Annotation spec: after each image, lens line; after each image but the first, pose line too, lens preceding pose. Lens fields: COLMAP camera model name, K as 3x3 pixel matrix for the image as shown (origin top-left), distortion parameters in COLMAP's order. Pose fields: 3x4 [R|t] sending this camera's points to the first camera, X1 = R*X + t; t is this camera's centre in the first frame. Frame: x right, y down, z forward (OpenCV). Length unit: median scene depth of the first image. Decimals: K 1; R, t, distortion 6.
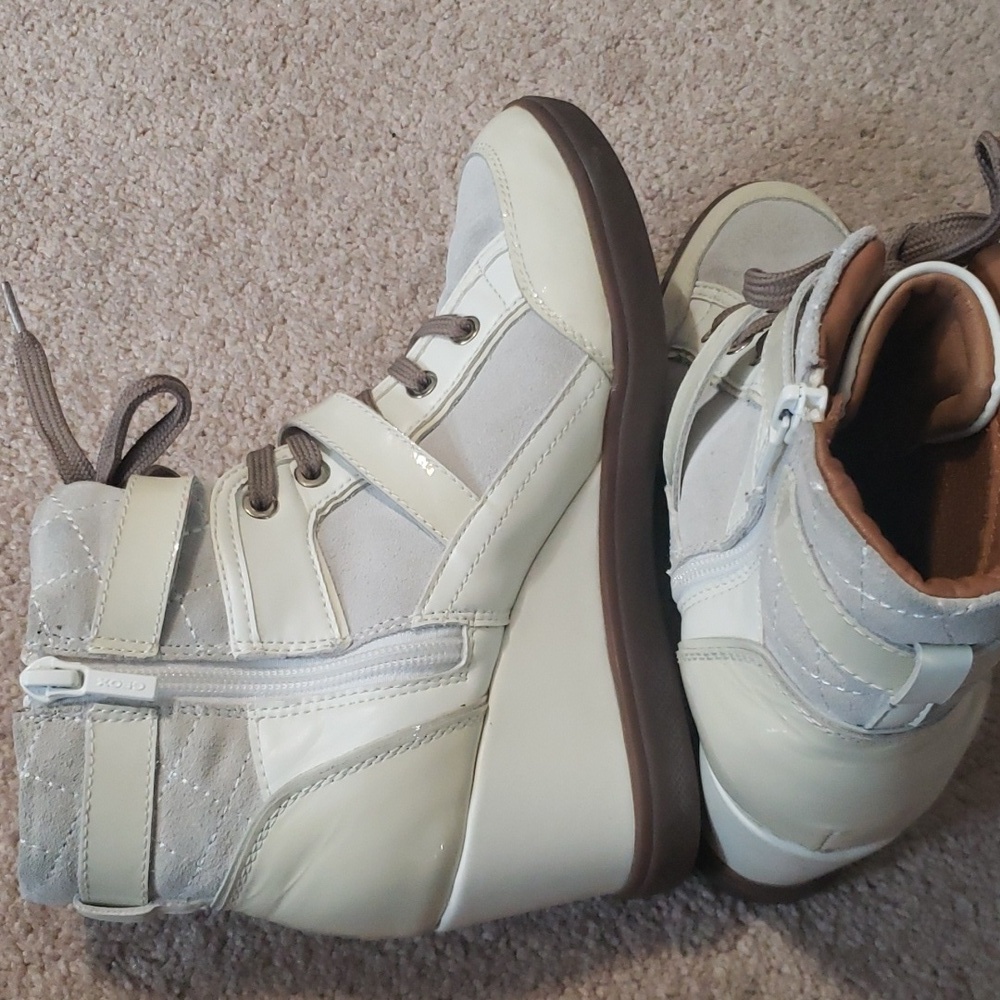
lens RADIAL K [[1644.0, 0, 500.0], [0, 1644.0, 500.0], [0, 0, 1]] dist [0.123170, 0.006480]
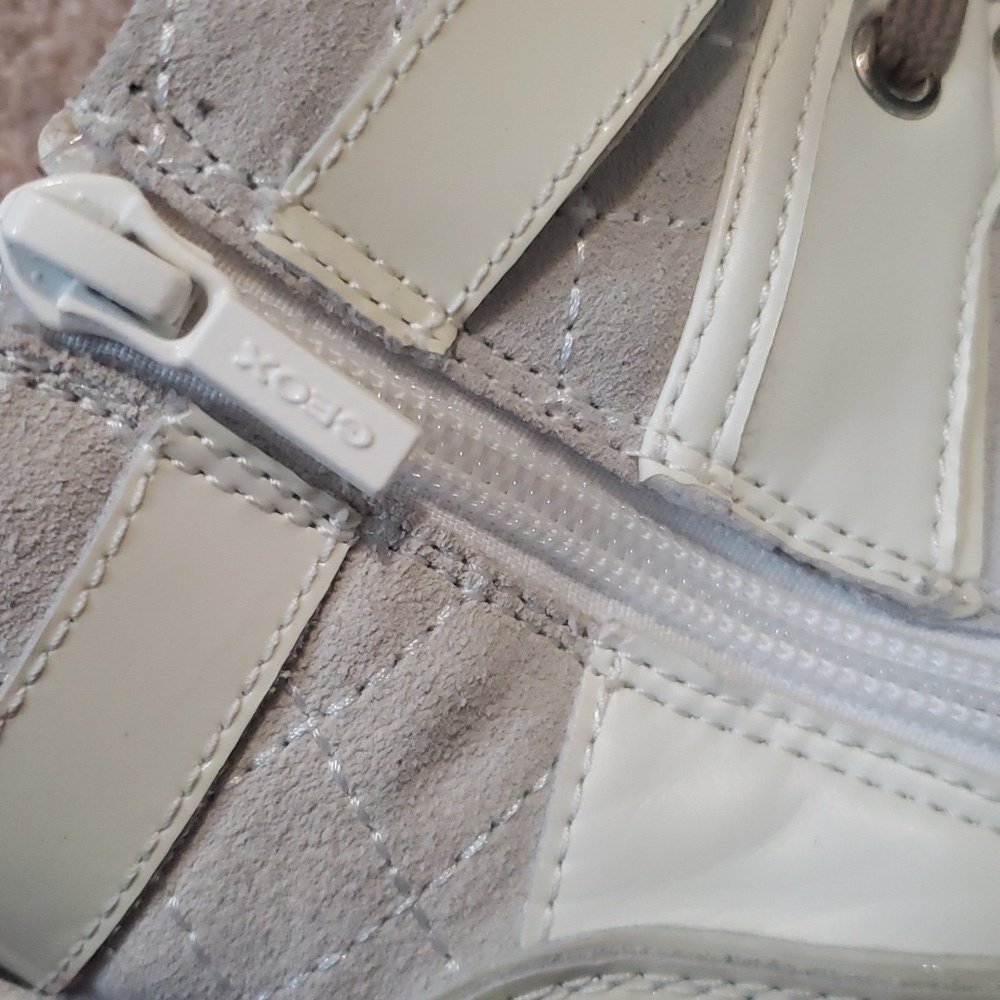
lens RADIAL K [[1644.0, 0, 500.0], [0, 1644.0, 500.0], [0, 0, 1]] dist [0.123170, 0.006480]
pose [[0.871770, 0.487052, 0.052882, -0.203909], [-0.488310, 0.855108, 0.174196, 0.060143], [0.039622, -0.177682, 0.983290, 0.712910]]
